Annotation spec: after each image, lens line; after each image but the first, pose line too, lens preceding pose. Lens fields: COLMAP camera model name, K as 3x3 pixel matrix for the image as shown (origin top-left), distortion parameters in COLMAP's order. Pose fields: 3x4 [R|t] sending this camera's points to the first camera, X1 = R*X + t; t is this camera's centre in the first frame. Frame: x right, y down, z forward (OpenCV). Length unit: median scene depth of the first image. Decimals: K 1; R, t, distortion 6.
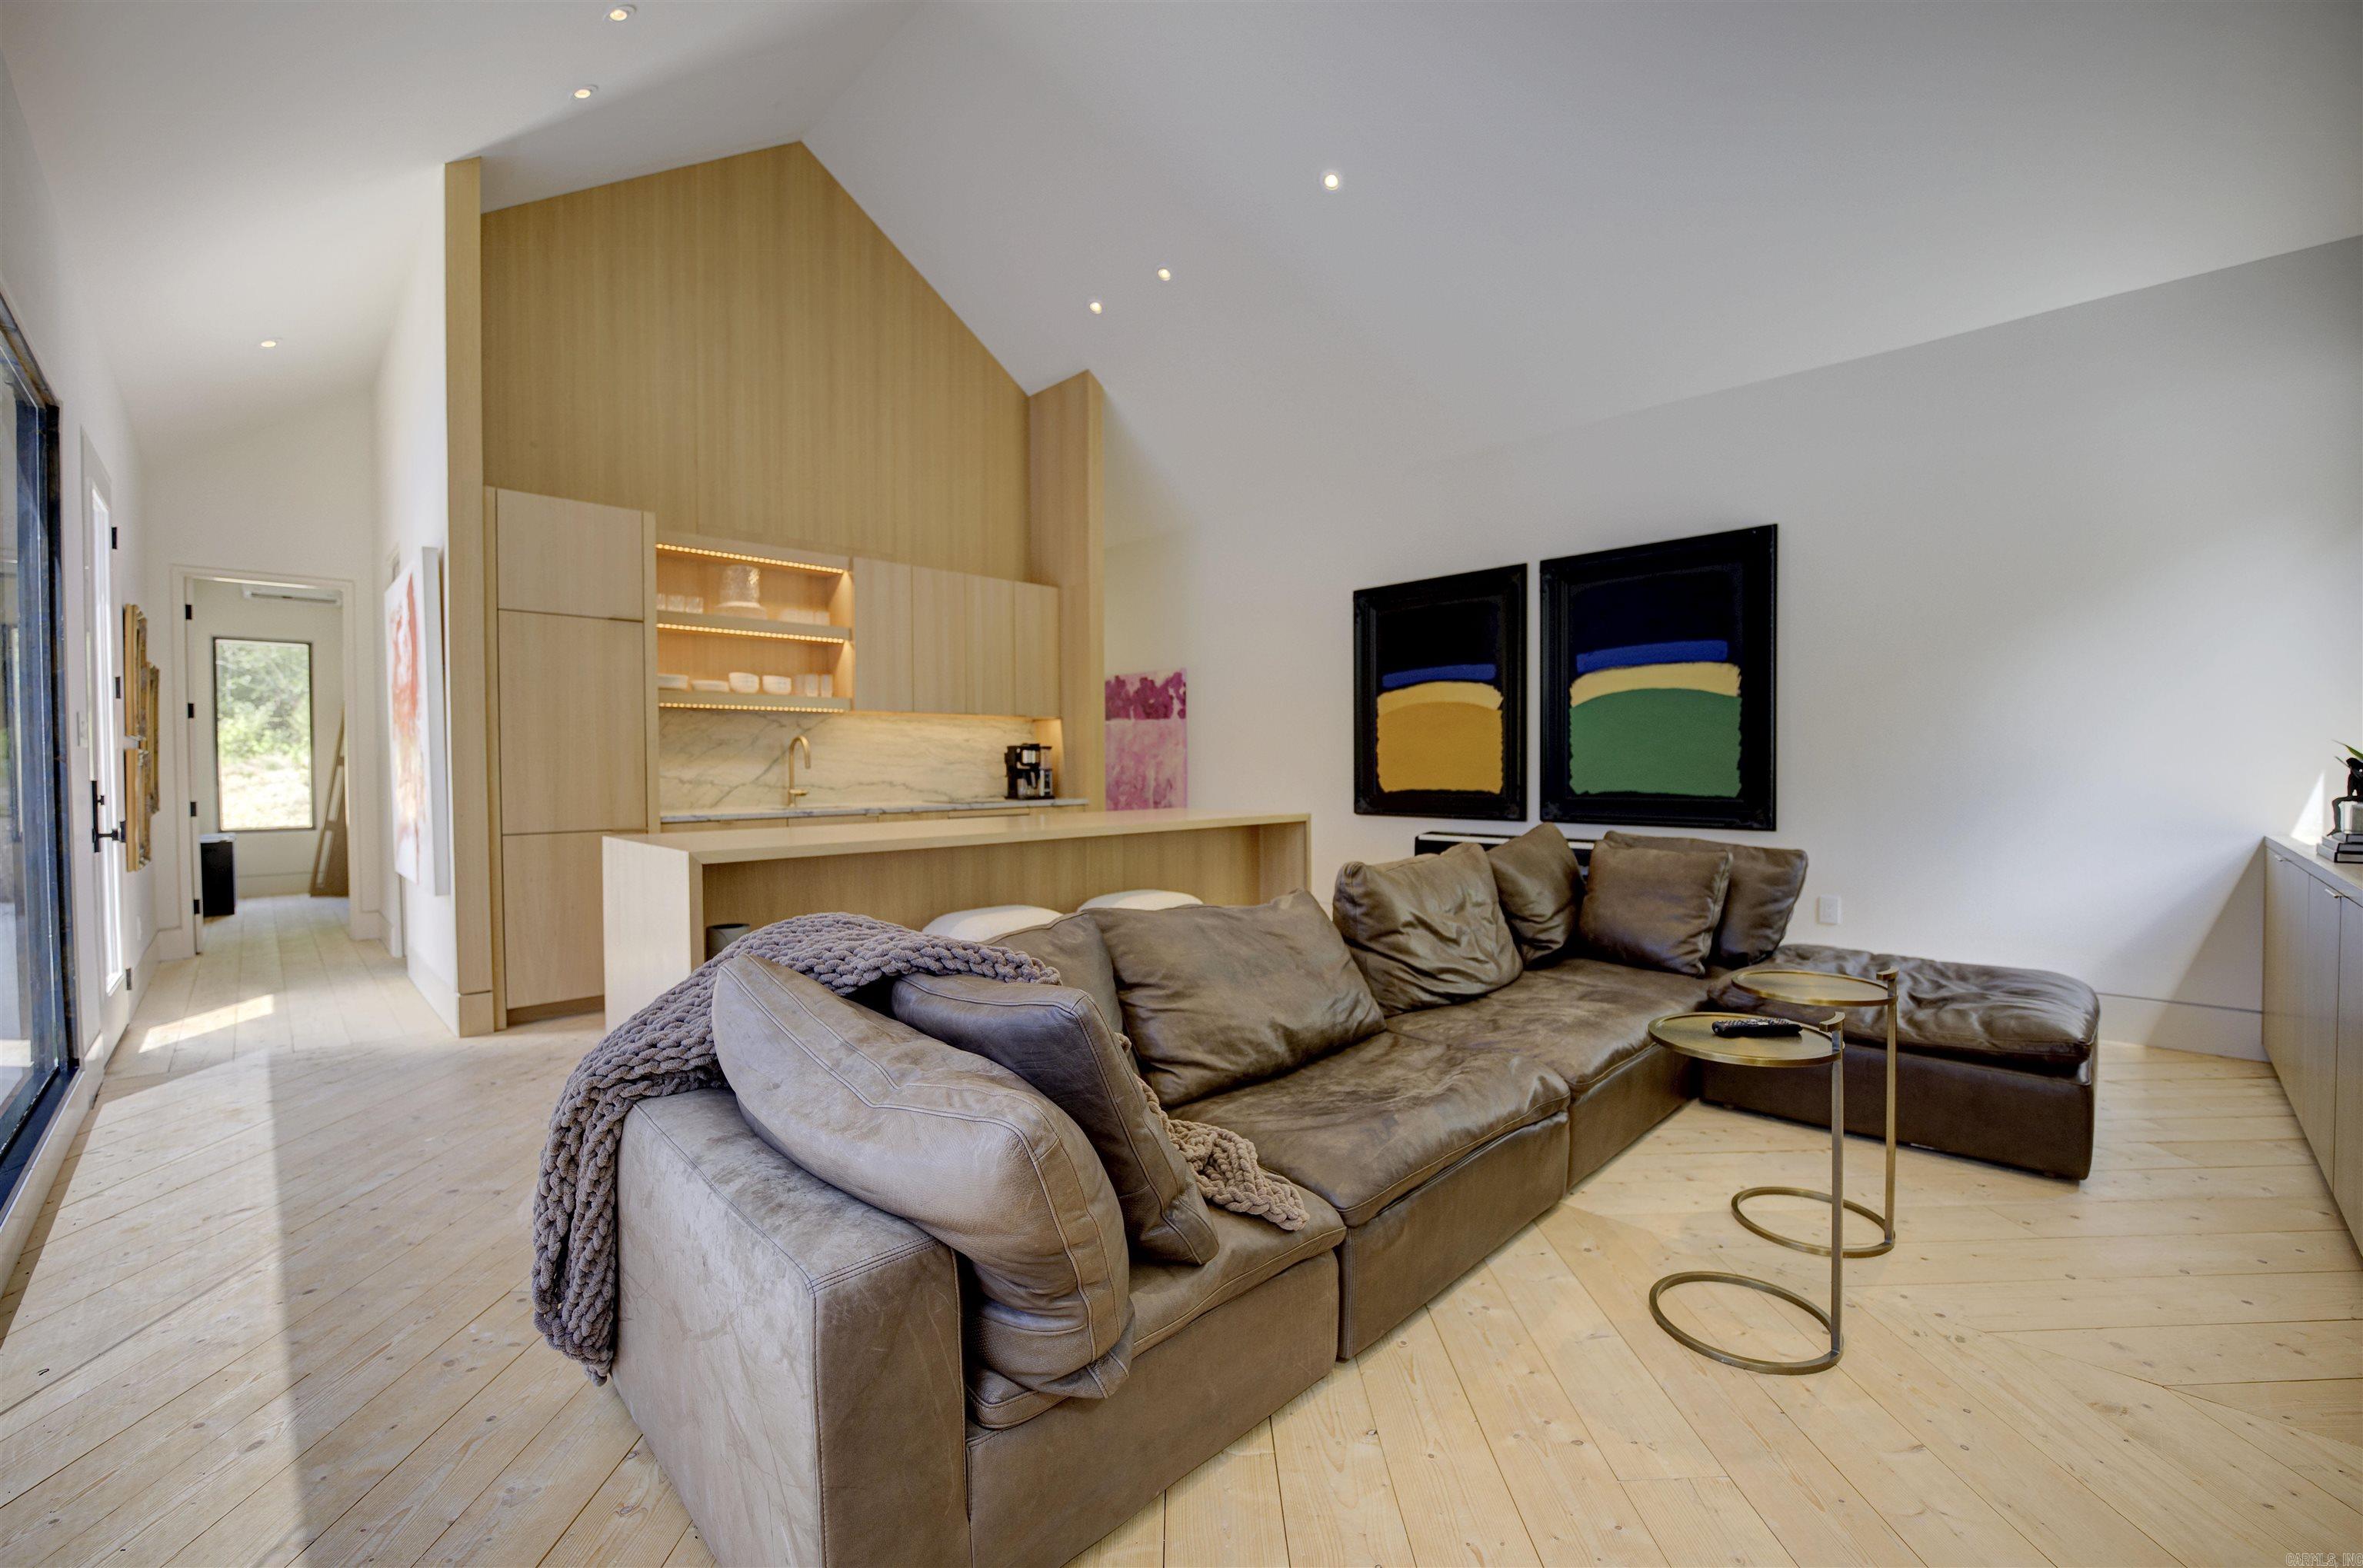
lens RADIAL K [[962.1, 0, 1177.4], [0, 962.1, 787.3], [0, 0, 1]] dist [-0.023028, 0.000485]
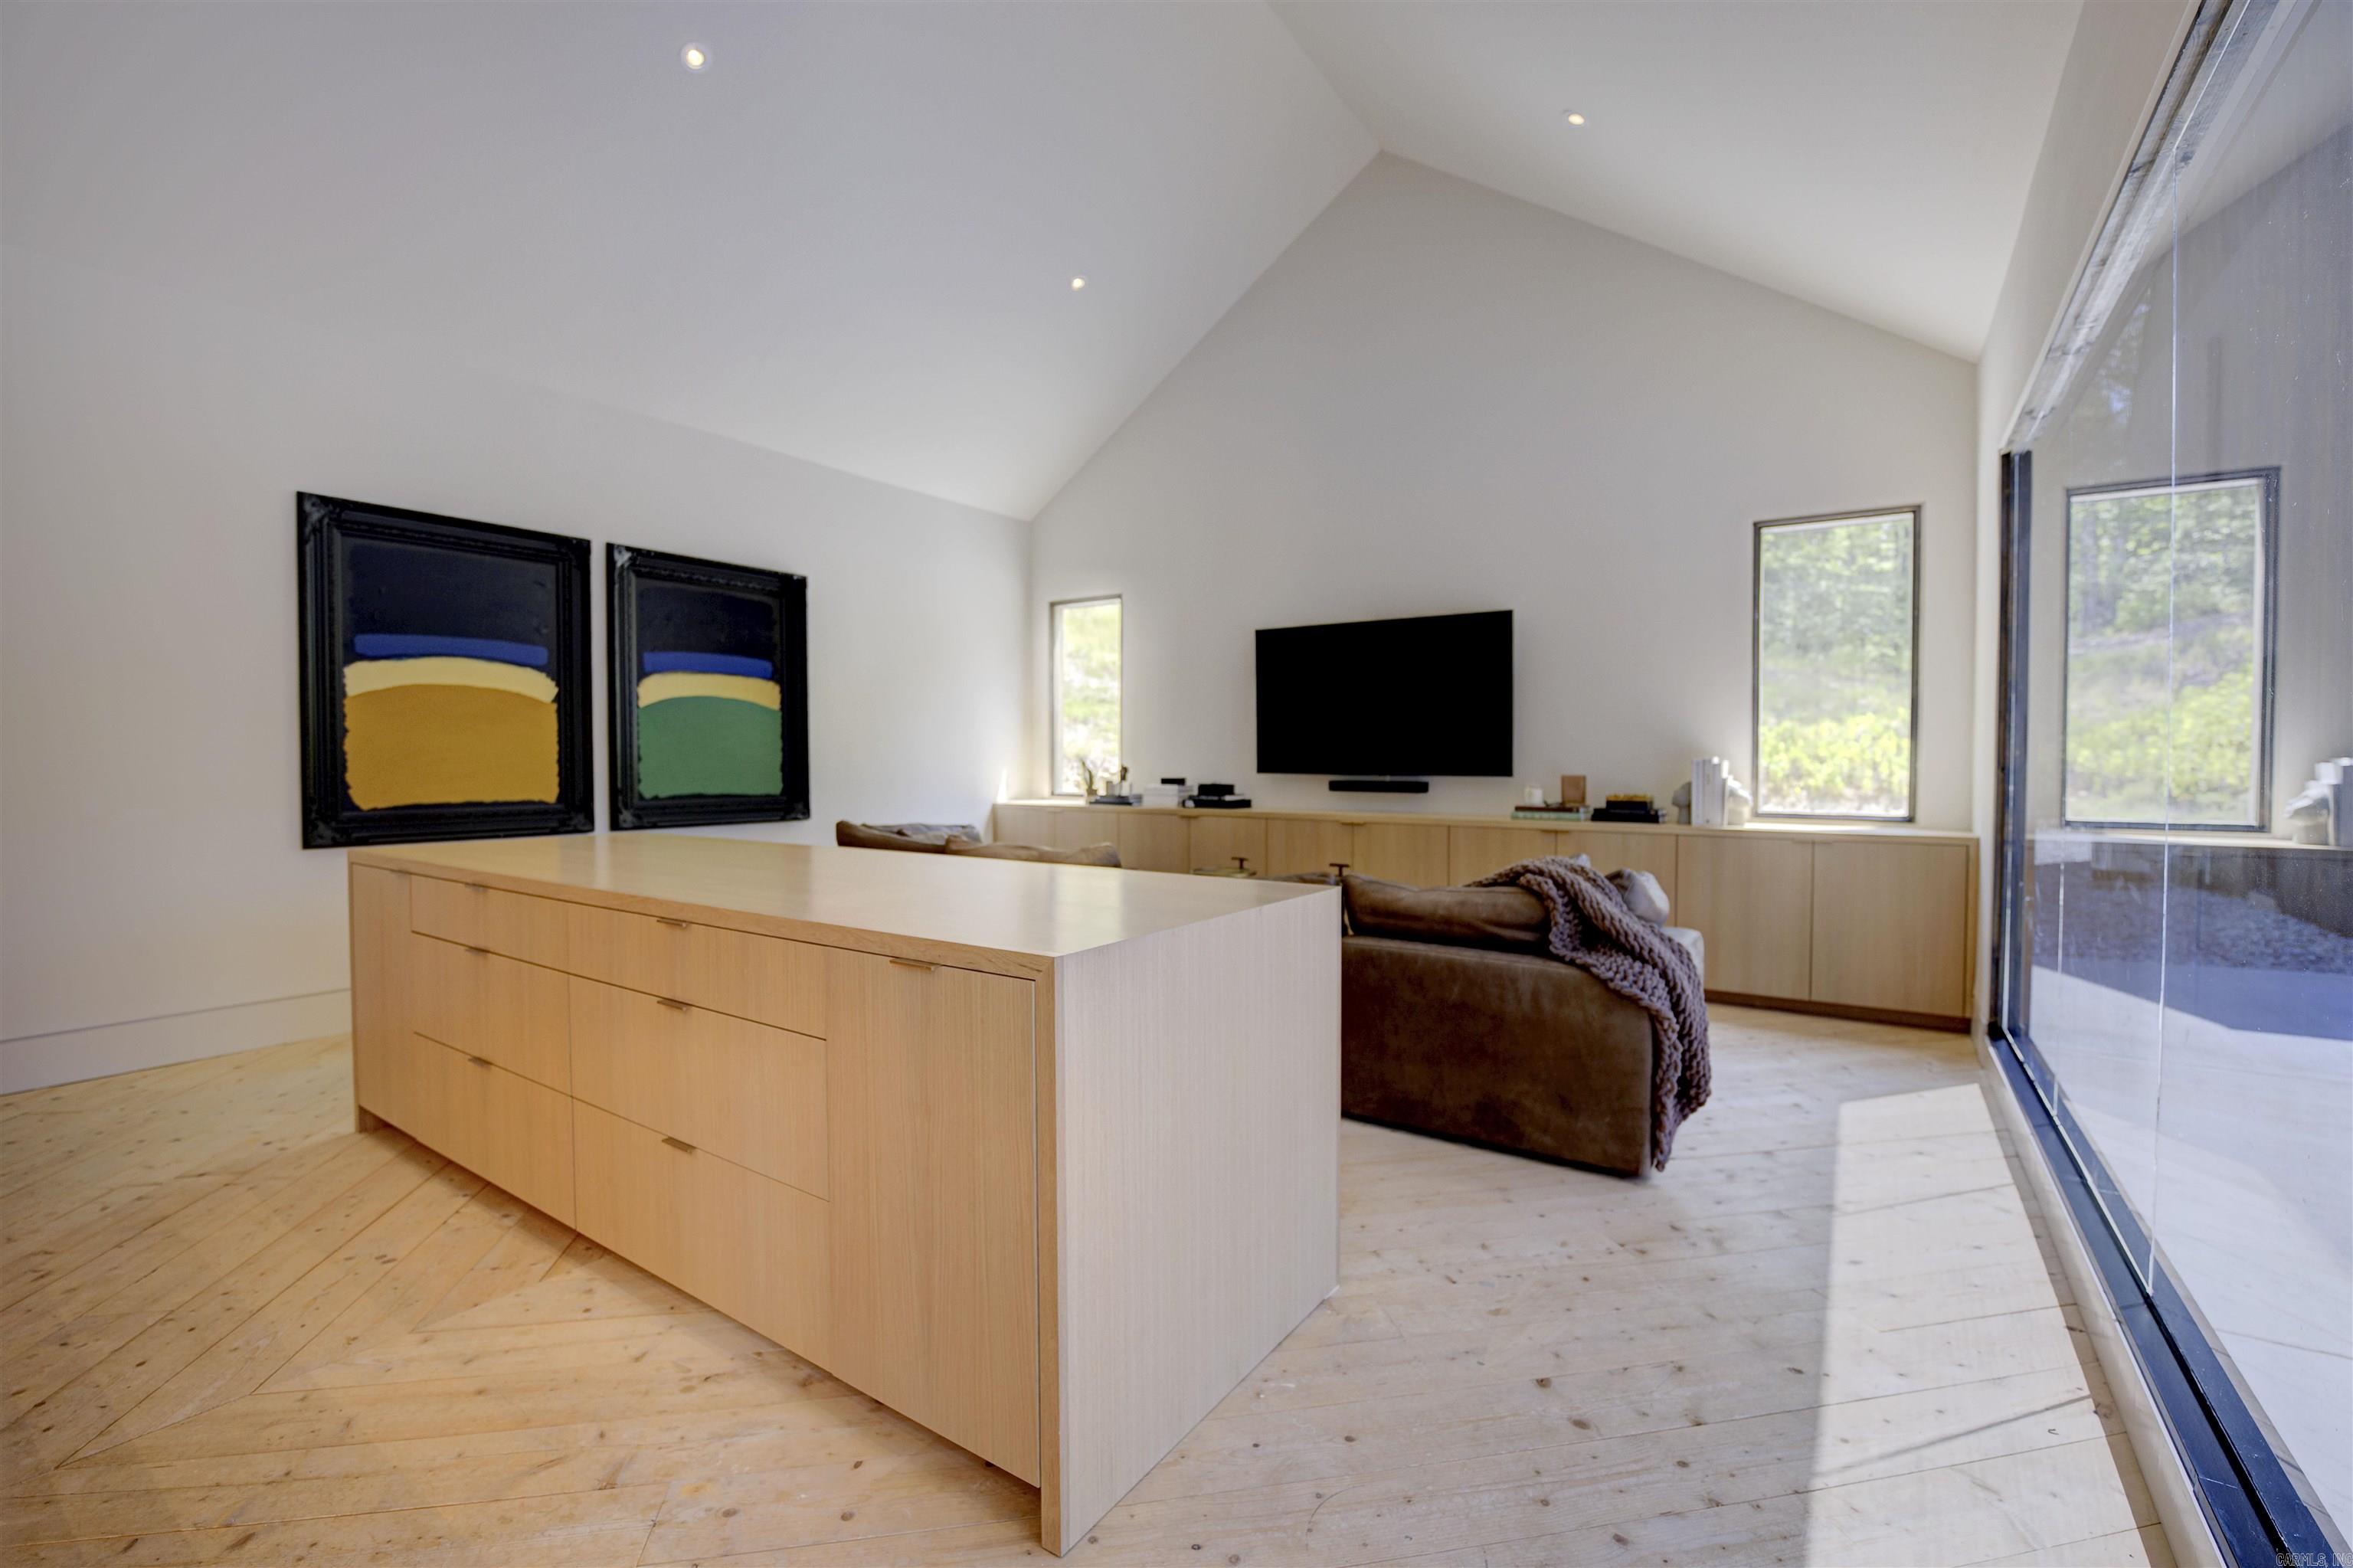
lens RADIAL K [[993.7, 0, 1167.4], [0, 993.7, 782.8], [0, 0, 1]] dist [-0.025453, 0.000498]
pose [[-0.186367, -0.019635, 0.982284, -0.625073], [0.024221, 0.999405, 0.024573, -0.019388], [-0.982182, 0.028371, -0.185781, 0.645094]]
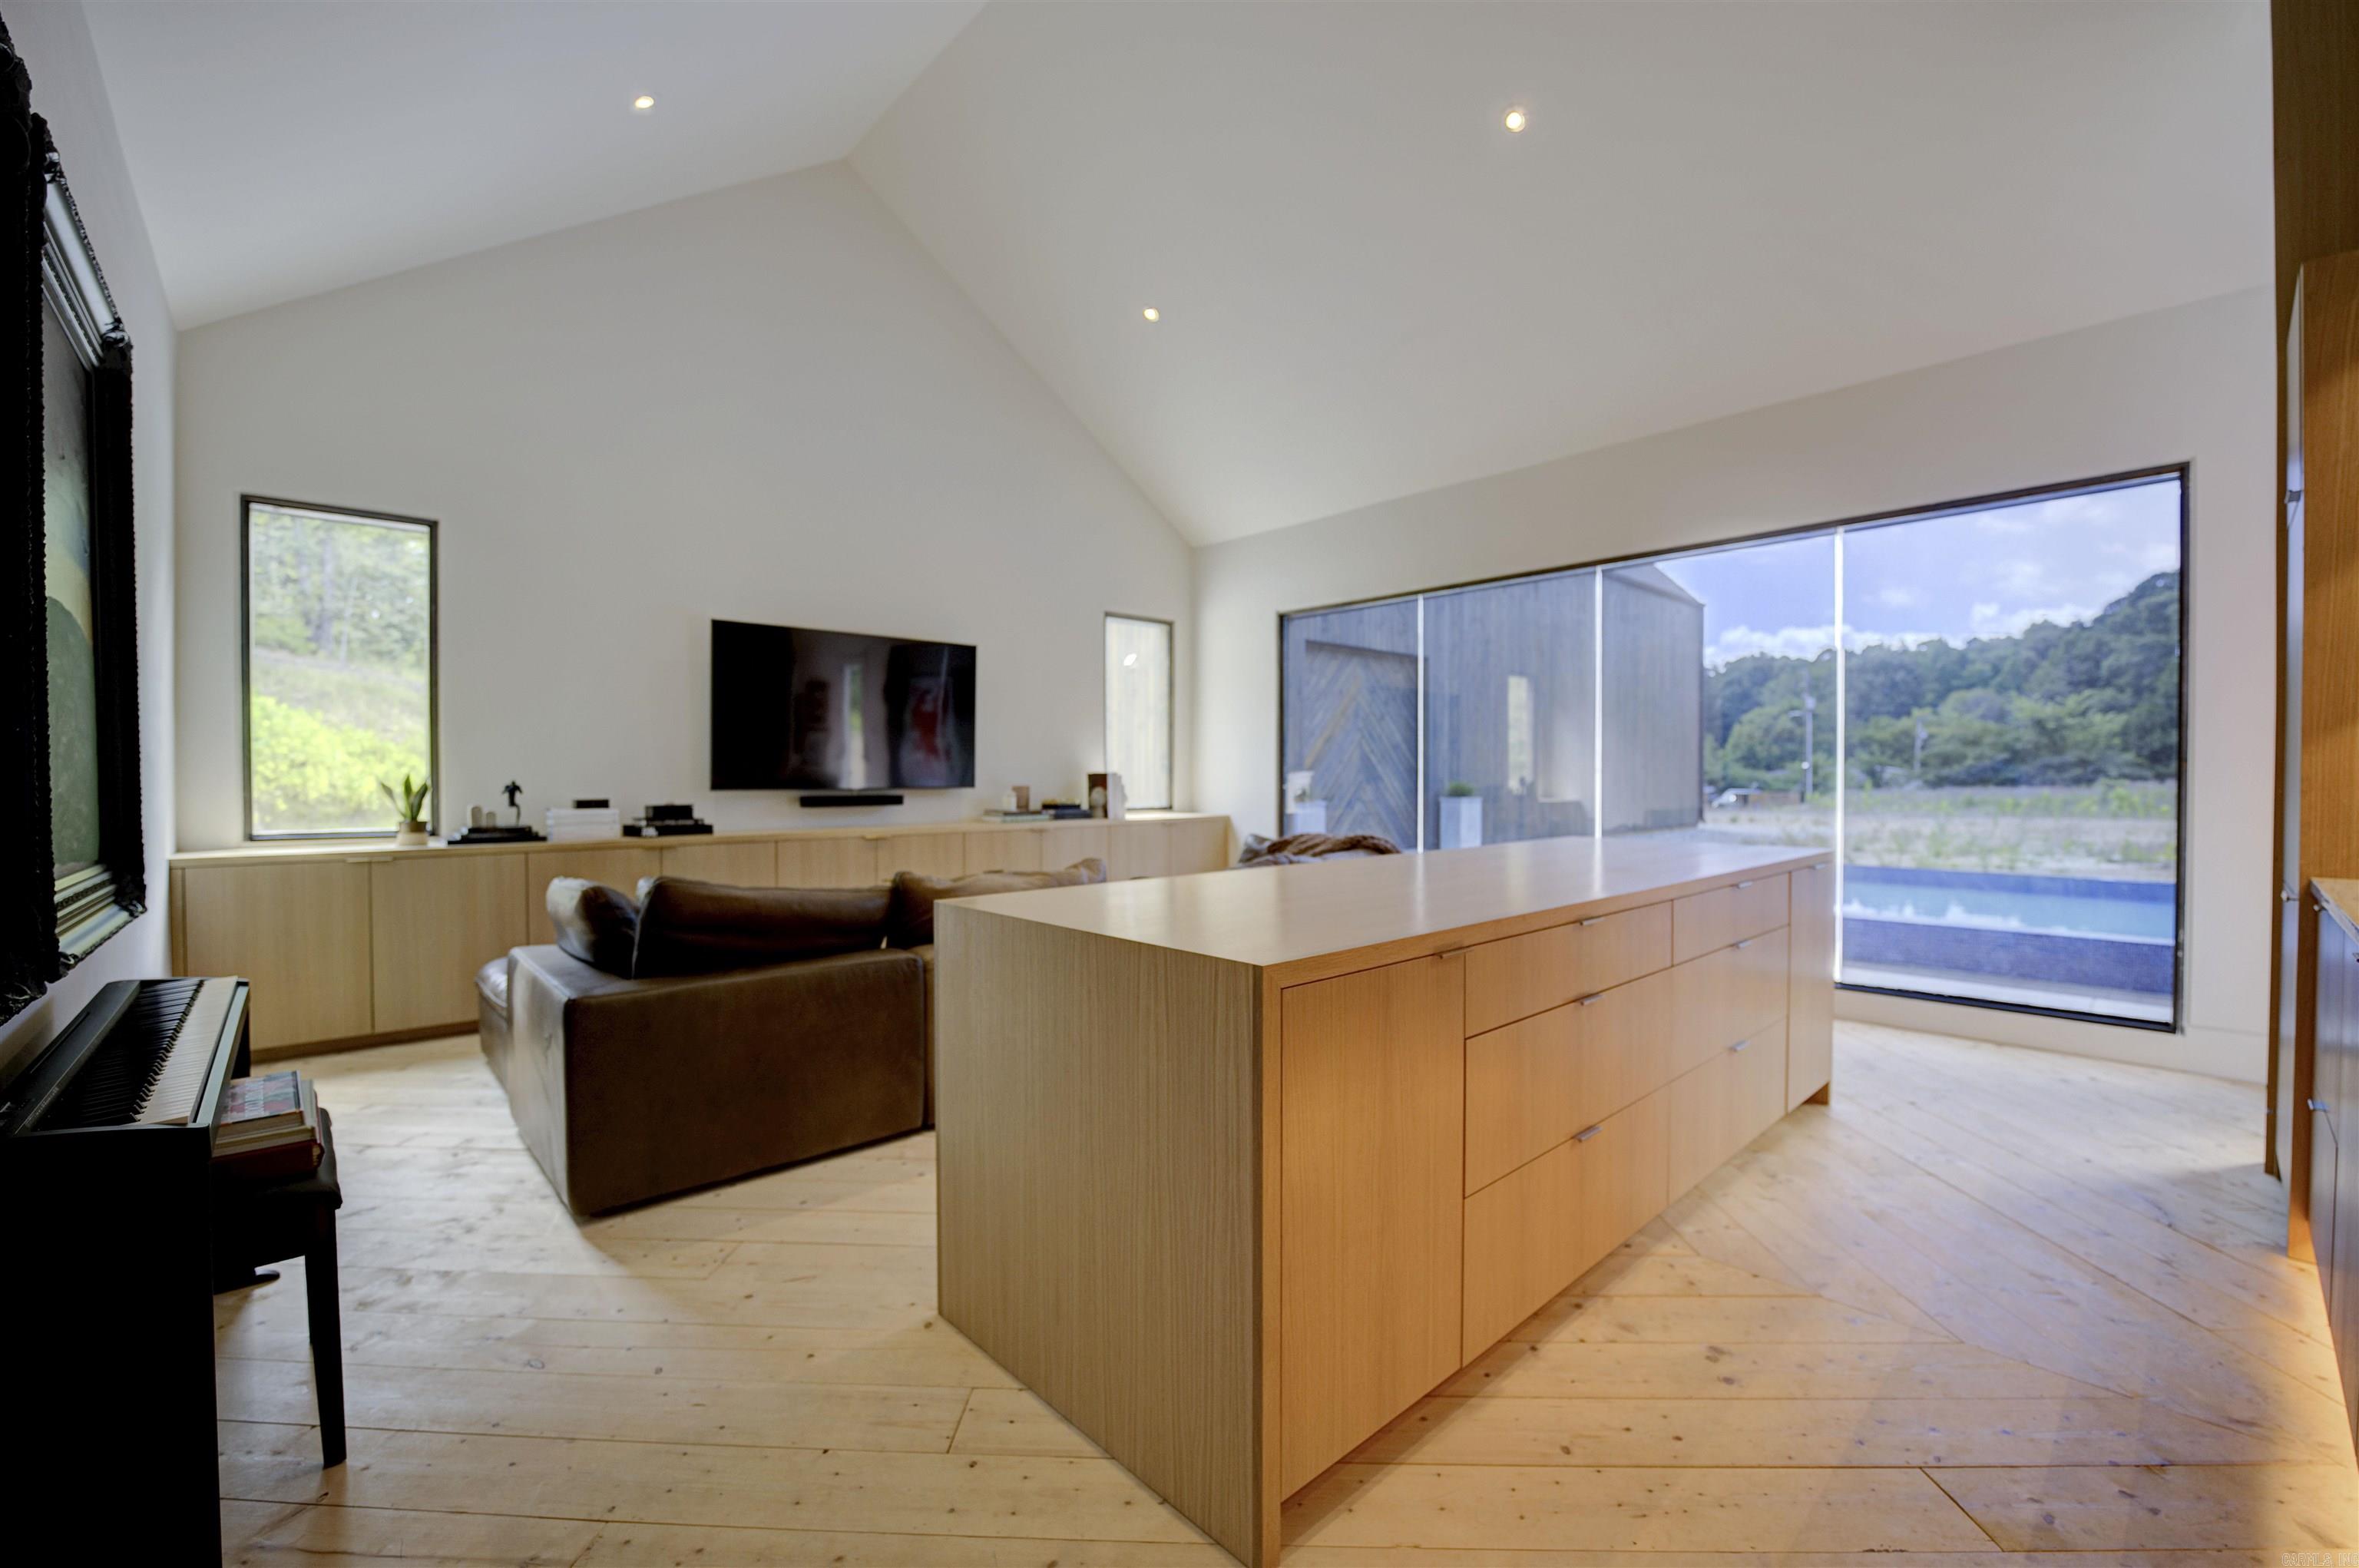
lens RADIAL K [[968.9, 0, 1171.1], [0, 968.9, 786.5], [0, 0, 1]] dist [-0.025457, 0.000775]
pose [[-0.998991, 0.007636, 0.044257, 0.012260], [0.009237, 0.999307, 0.036070, -0.033506], [-0.043950, 0.036443, -0.998369, 1.253109]]
